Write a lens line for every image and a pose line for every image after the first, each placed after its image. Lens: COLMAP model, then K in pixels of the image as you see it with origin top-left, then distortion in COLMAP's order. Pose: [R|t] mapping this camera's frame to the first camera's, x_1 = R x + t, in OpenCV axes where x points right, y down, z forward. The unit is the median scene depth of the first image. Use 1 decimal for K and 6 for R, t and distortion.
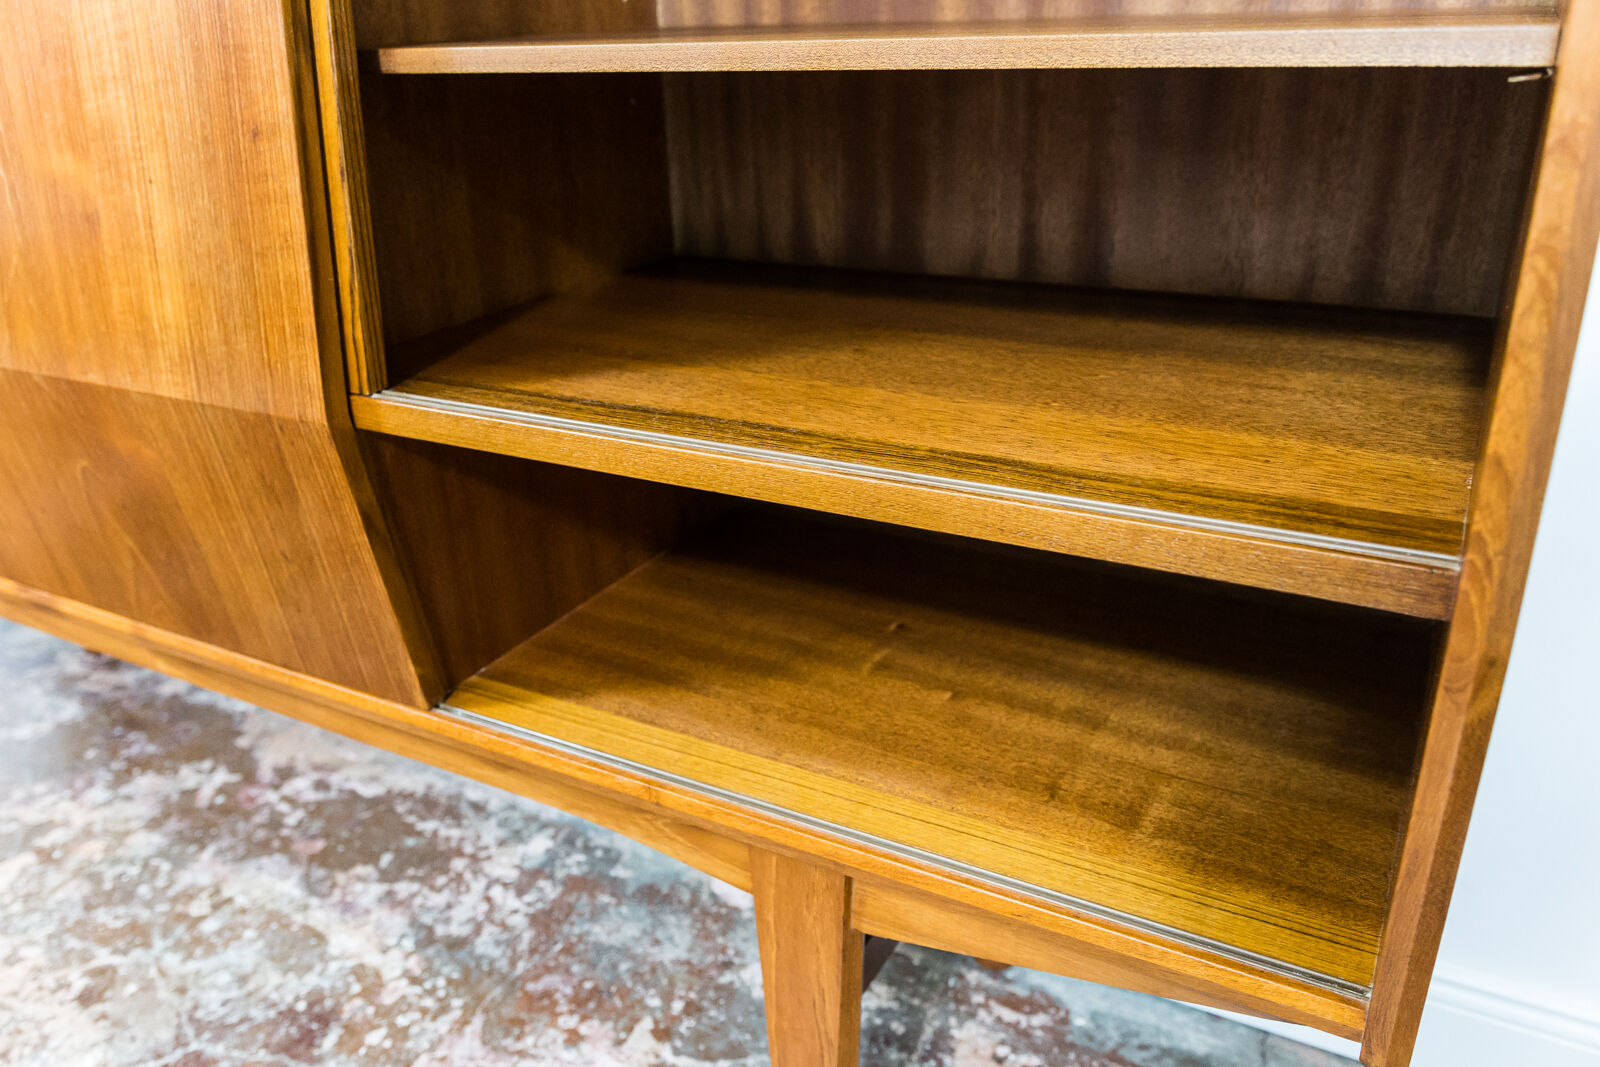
lens RADIAL K [[1240.4, 0, 781.6], [0, 1240.4, 512.1], [0, 0, 1]] dist [-0.007204, -0.004868]
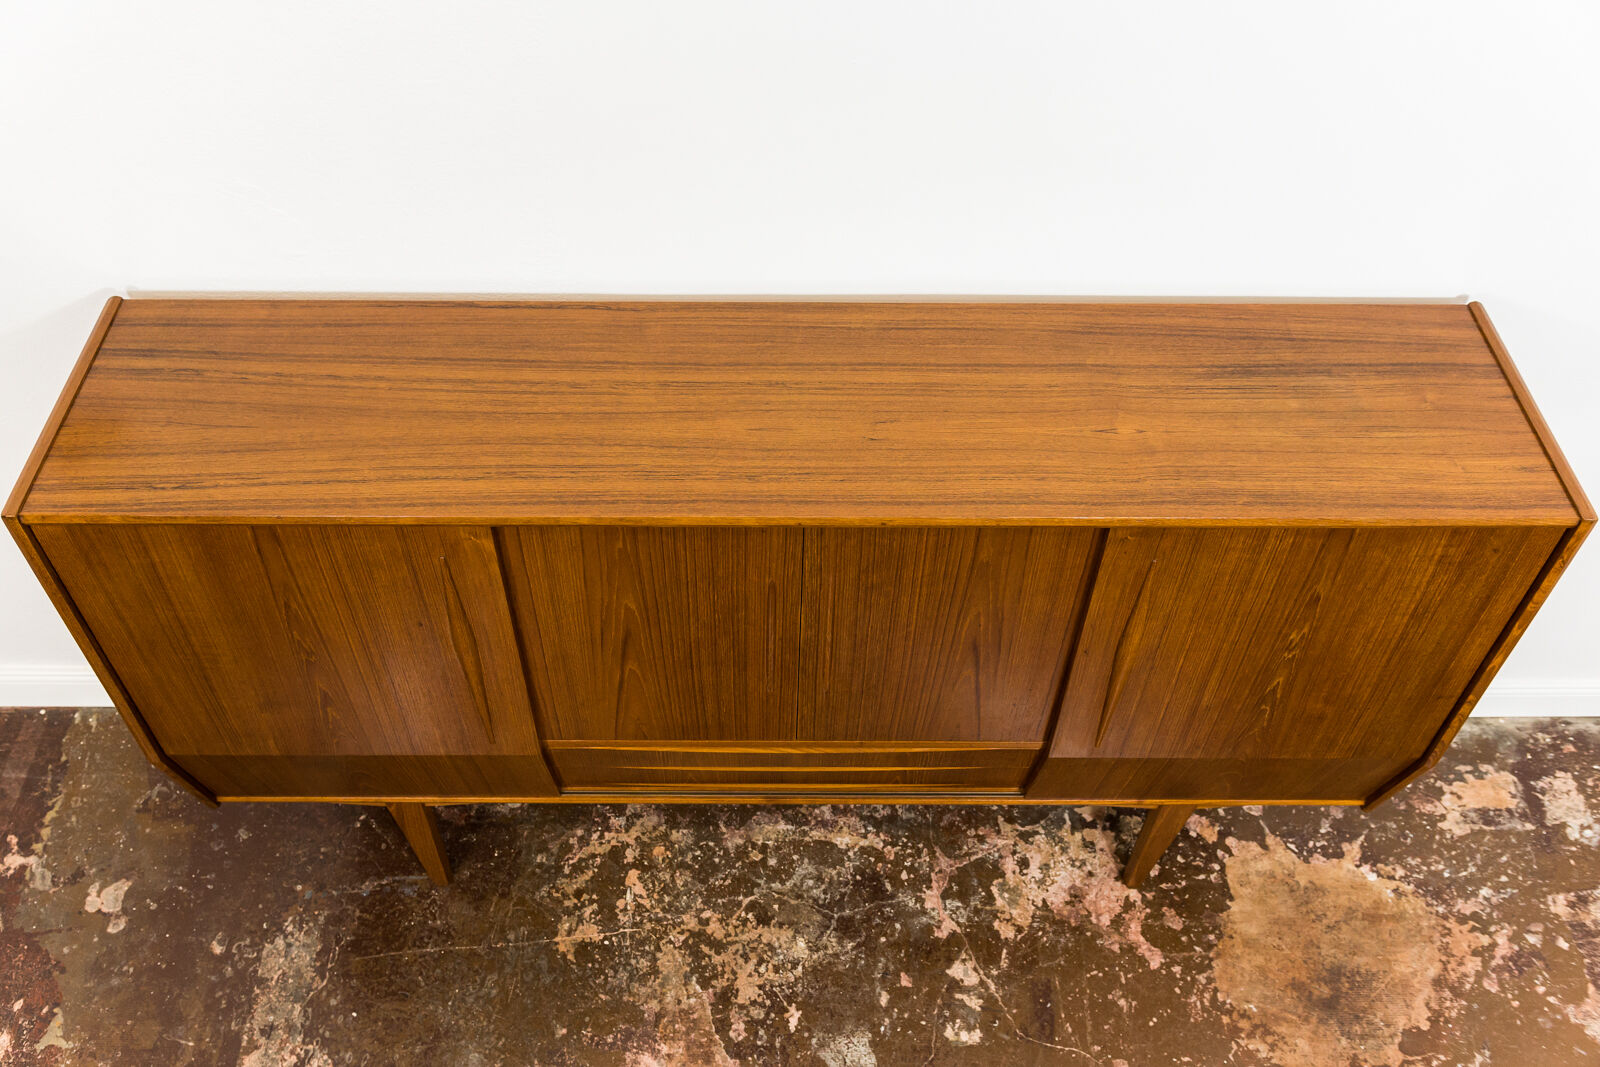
lens RADIAL K [[1240.4, 0, 781.7], [0, 1240.4, 531.2], [0, 0, 1]] dist [-0.007204, -0.004868]
pose [[0.869974, -0.351370, 0.345955, -0.972193], [0.149576, 0.856584, 0.493852, -1.130193], [-0.469865, -0.377892, 0.797762, -0.409125]]
